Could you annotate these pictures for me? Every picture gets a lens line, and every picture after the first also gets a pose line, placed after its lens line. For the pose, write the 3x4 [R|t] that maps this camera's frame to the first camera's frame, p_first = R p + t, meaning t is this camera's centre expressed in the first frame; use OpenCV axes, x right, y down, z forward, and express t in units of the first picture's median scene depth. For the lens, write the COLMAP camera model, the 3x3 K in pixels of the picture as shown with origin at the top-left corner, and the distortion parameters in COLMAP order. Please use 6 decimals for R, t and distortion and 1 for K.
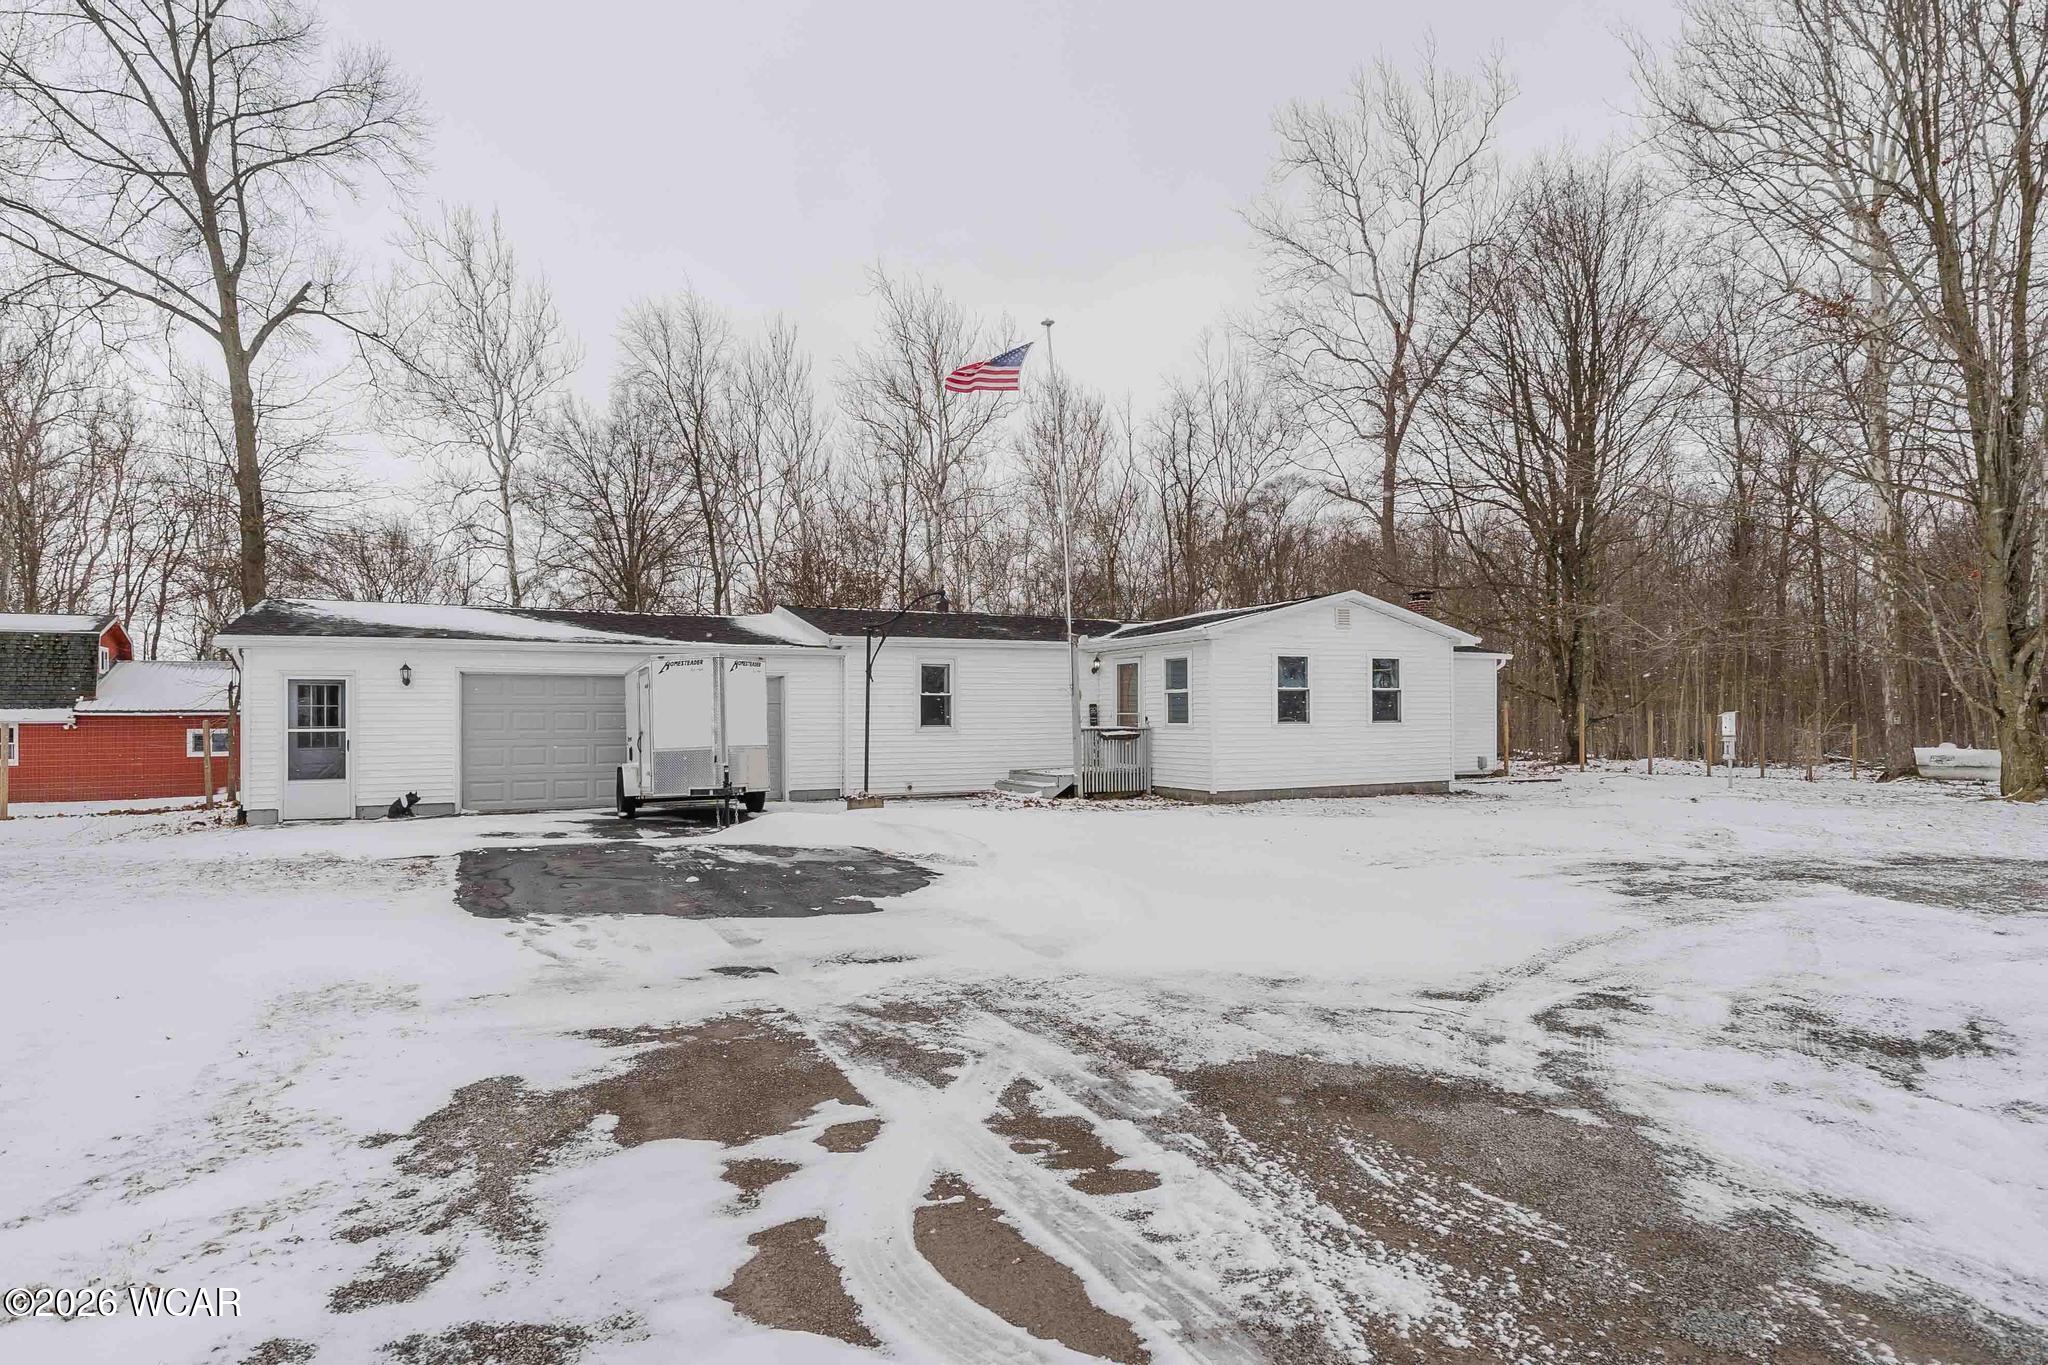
lens RADIAL K [[1120.7, 0, 1023.1], [0, 1120.7, 692.0], [0, 0, 1]] dist [0.000193, 0.000038]
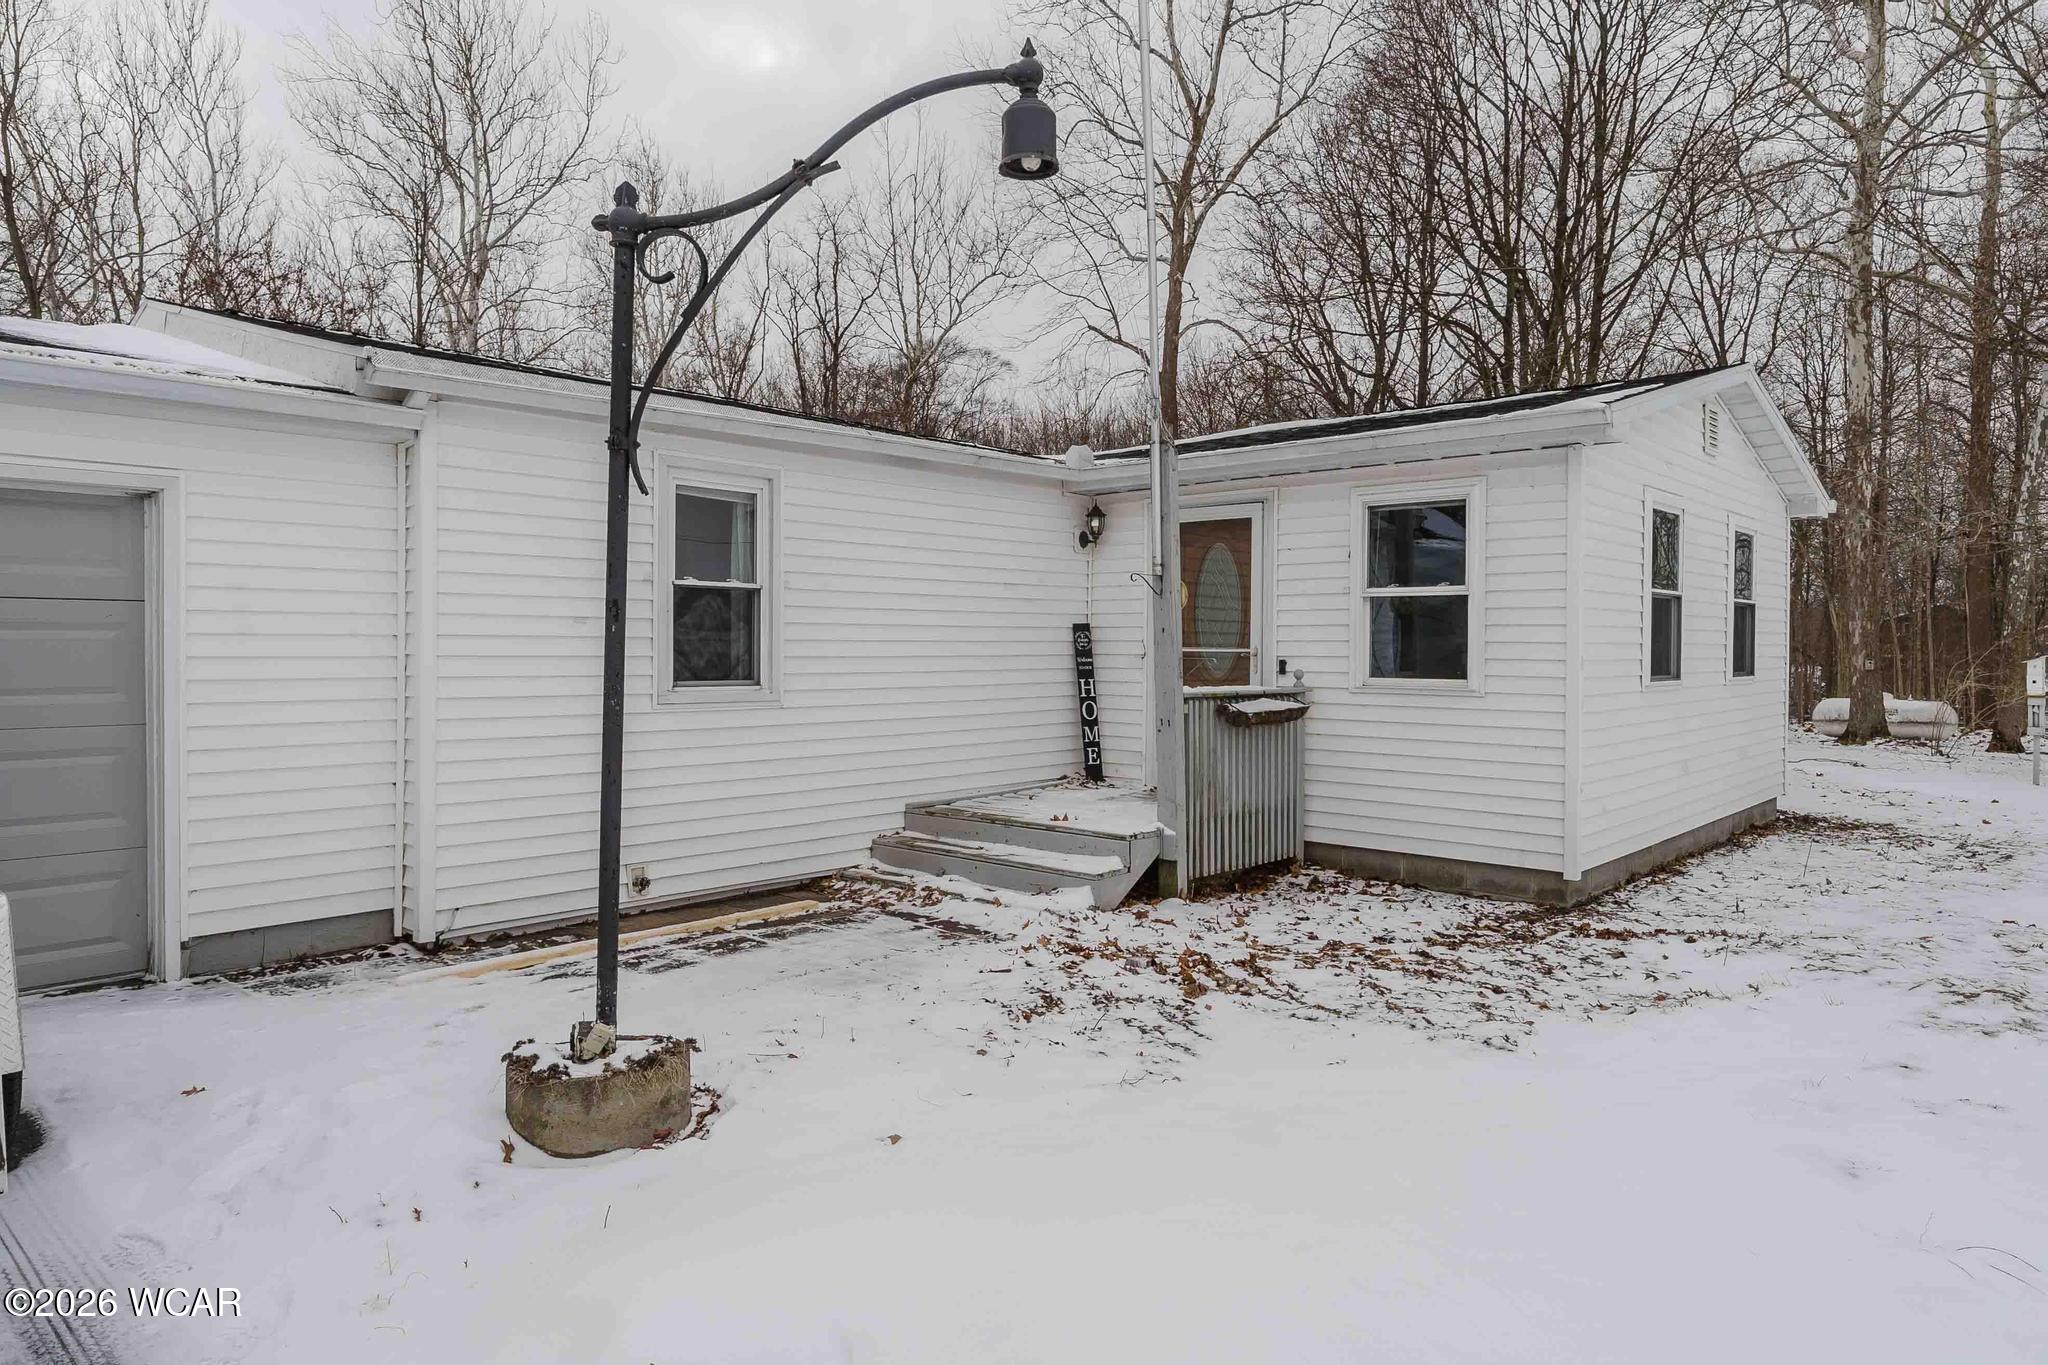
lens RADIAL K [[1296.6, 0, 1029.6], [0, 1296.6, 650.3], [0, 0, 1]] dist [-0.003045, 0.004451]
pose [[0.934029, 0.010504, 0.357042, -0.114397], [-0.020043, 0.999534, 0.023027, 0.009643], [-0.356634, -0.028664, 0.933804, 0.559092]]
